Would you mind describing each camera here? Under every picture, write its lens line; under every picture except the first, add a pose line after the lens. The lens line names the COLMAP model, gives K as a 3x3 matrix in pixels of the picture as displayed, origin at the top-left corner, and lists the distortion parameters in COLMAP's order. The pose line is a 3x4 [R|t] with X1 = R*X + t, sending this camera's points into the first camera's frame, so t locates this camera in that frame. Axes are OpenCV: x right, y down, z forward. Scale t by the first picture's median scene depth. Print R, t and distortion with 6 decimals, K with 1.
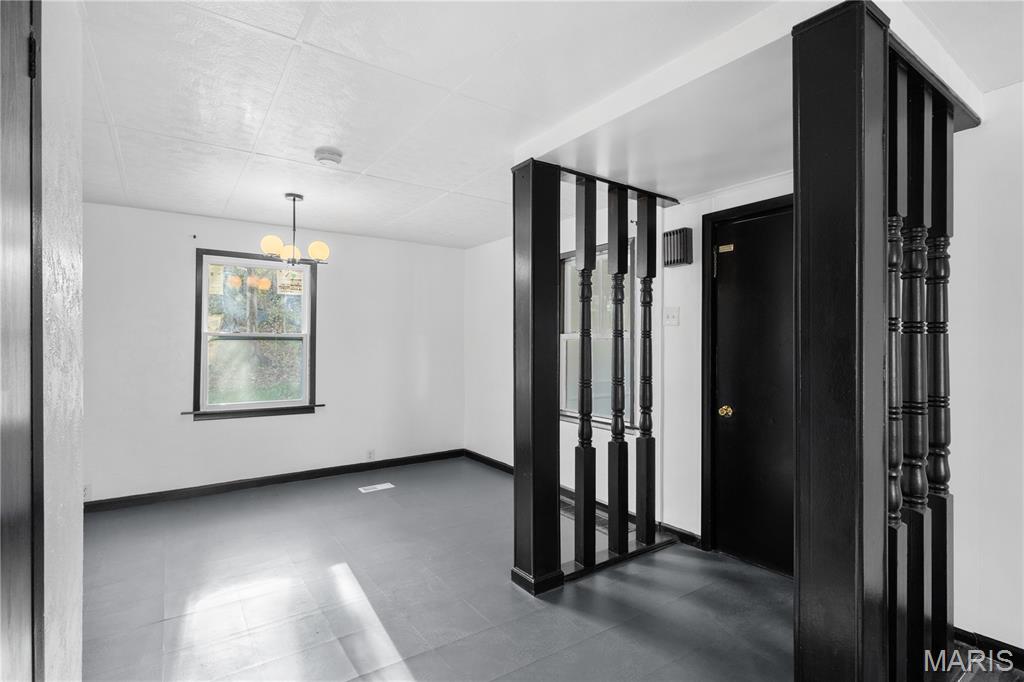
lens RADIAL K [[508.6, 0, 512.0], [0, 508.6, 341.0], [0, 0, 1]] dist [-0.090549, -0.000043]
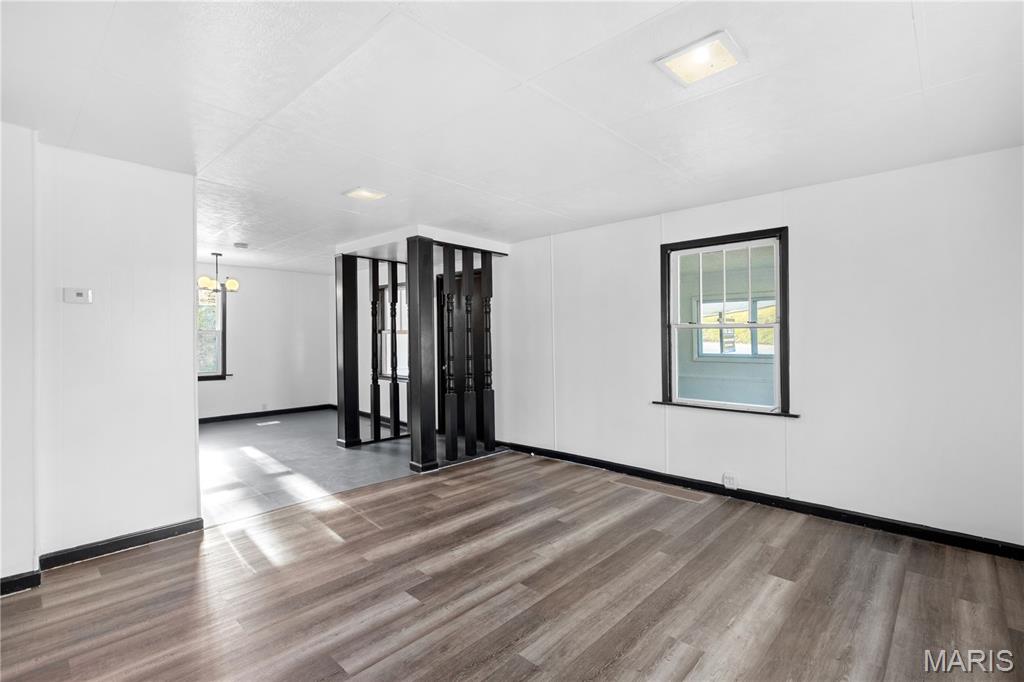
lens RADIAL K [[482.8, 0, 511.7], [0, 482.8, 350.1], [0, 0, 1]] dist [0.001495, -0.000408]
pose [[0.978489, -0.003475, 0.206268, 0.245581], [-0.002766, 0.999547, 0.029958, 0.001626], [-0.206278, -0.029884, 0.978037, -0.944180]]
